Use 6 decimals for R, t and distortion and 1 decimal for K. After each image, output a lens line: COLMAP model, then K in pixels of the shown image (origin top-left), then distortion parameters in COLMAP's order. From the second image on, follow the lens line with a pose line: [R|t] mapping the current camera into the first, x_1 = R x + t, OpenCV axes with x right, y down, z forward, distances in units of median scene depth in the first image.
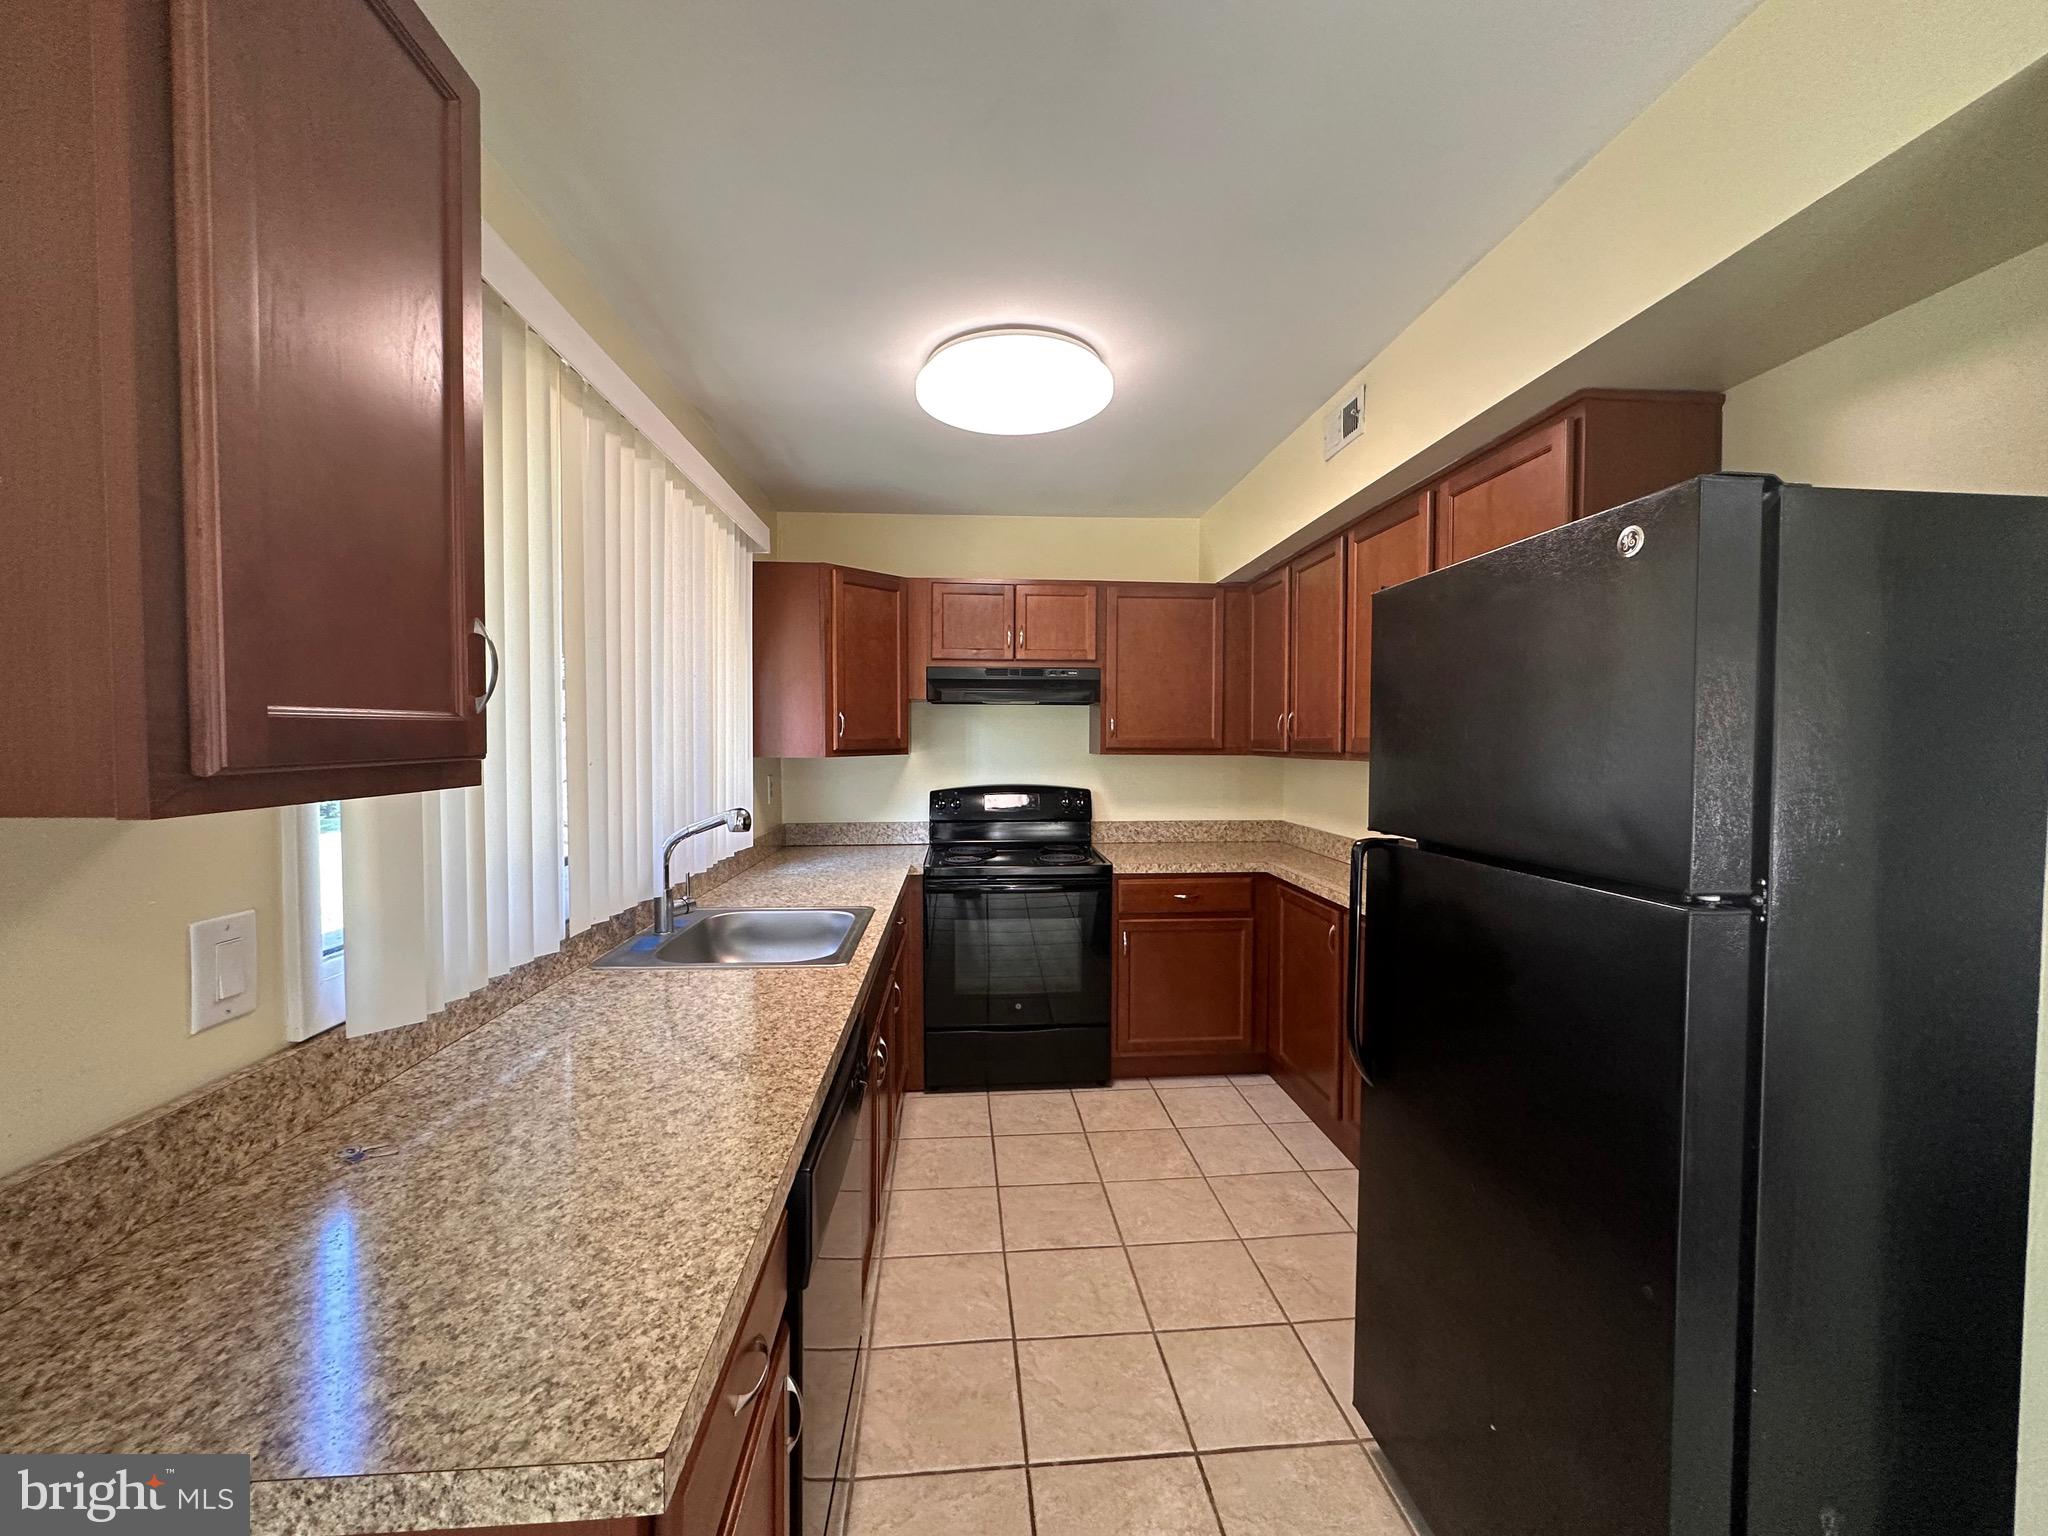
lens RADIAL K [[816.5, 0, 1022.2], [0, 816.5, 767.2], [0, 0, 1]] dist [-0.002547, 0.000163]
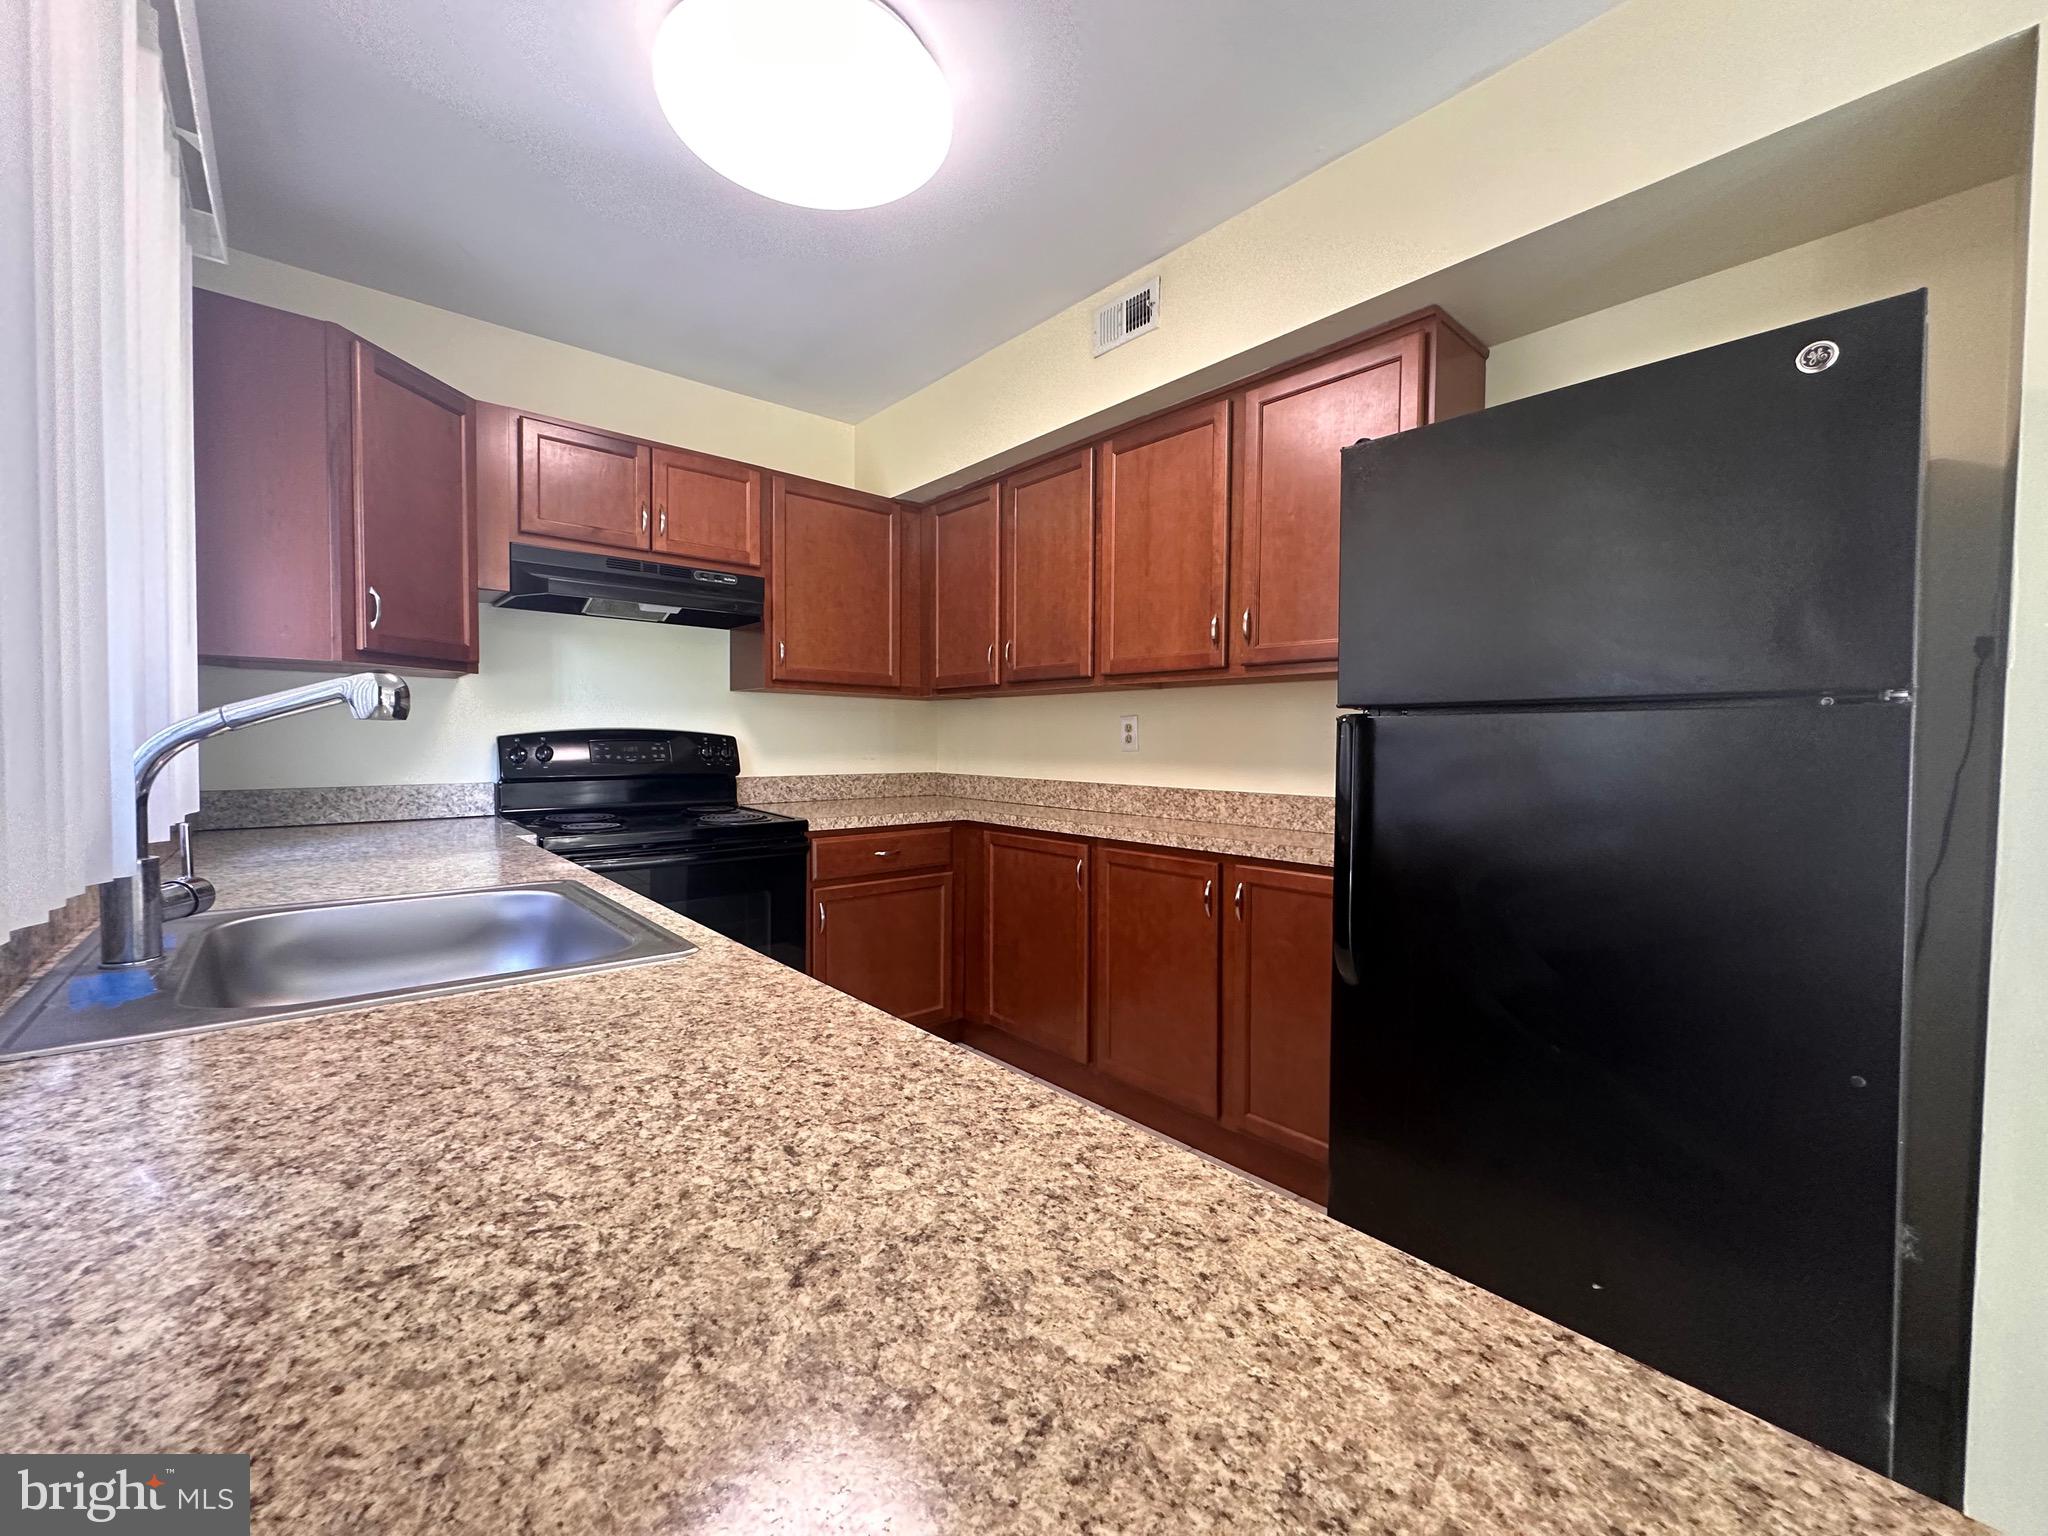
lens RADIAL K [[816.5, 0, 1026.8], [0, 816.5, 768.0], [0, 0, 1]] dist [-0.002547, 0.000163]
pose [[0.796502, -0.016256, 0.604417, -0.198086], [0.013688, 0.999867, 0.008854, 0.063820], [-0.604480, 0.001222, 0.796619, 0.232948]]
